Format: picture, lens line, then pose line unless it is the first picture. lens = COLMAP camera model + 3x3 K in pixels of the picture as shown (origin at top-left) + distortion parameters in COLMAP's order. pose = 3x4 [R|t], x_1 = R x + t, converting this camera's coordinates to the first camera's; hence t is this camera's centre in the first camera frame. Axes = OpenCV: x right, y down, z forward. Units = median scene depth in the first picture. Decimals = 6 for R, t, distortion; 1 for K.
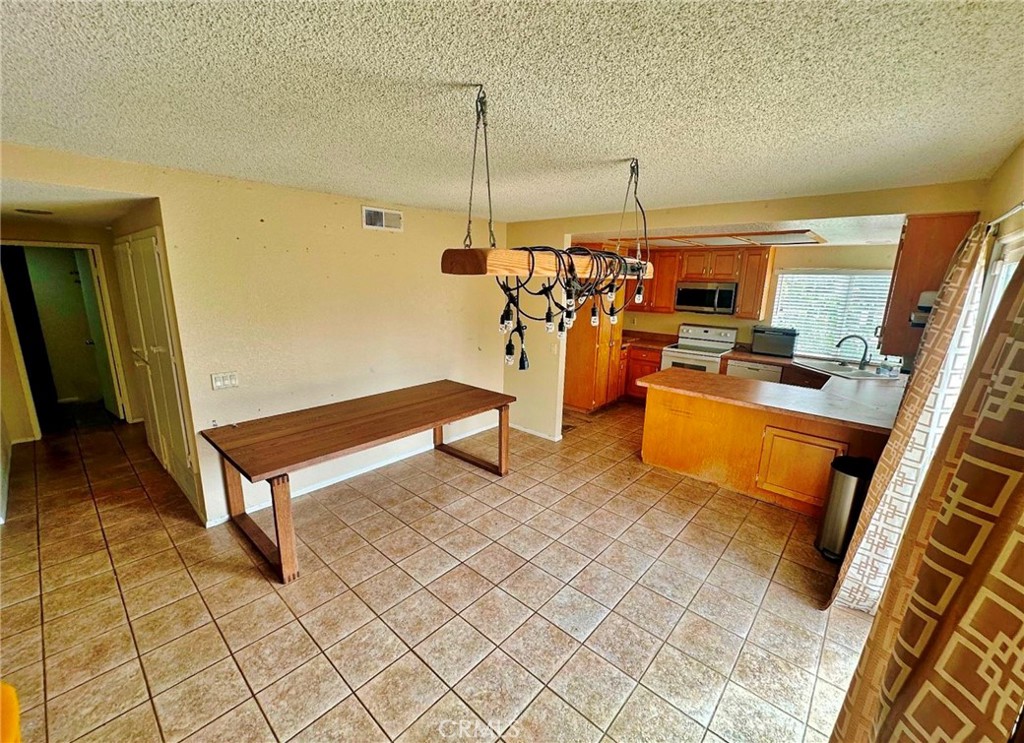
lens RADIAL K [[423.1, 0, 511.8], [0, 423.1, 373.9], [0, 0, 1]] dist [0.000288, -0.000360]
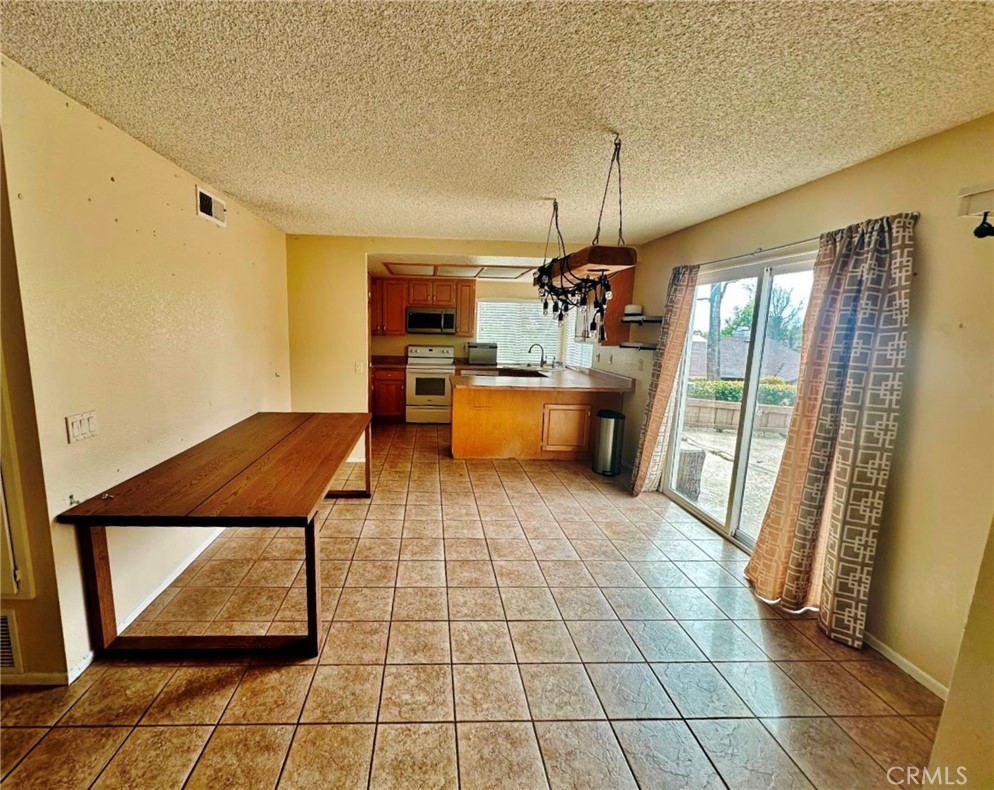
lens RADIAL K [[448.6, 0, 445.7], [0, 448.6, 398.4], [0, 0, 1]] dist [0.003551, 0.000704]
pose [[0.723074, -0.115474, 0.681050, -0.631651], [0.147194, 0.989042, 0.011419, 0.039299], [-0.674906, 0.091990, 0.732148, 0.137746]]
